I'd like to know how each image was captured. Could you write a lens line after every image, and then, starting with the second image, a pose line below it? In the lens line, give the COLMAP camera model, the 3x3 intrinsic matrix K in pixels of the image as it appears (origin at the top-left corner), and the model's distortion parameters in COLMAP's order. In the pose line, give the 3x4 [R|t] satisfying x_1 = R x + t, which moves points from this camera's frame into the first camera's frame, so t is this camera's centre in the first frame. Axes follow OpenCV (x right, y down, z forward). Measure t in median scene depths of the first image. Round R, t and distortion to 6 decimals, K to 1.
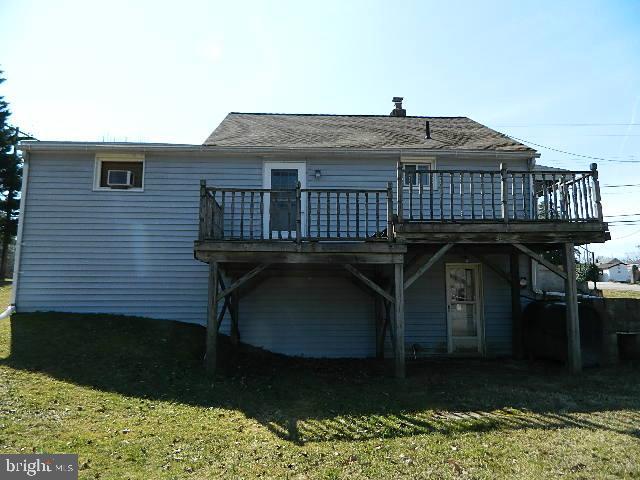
lens RADIAL K [[473.0, 0, 318.0], [0, 473.0, 239.2], [0, 0, 1]] dist [-0.004636, -0.005823]
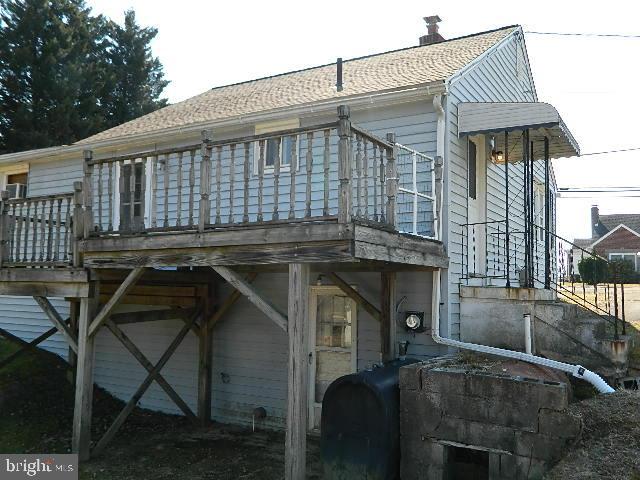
lens RADIAL K [[585.6, 0, 323.6], [0, 585.6, 234.5], [0, 0, 1]] dist [-0.007189, 0.000000]
pose [[0.840097, -0.040848, -0.540897, 0.922716], [0.054258, 0.998488, 0.008865, -0.029190], [0.539716, -0.036796, 0.841042, 0.462818]]
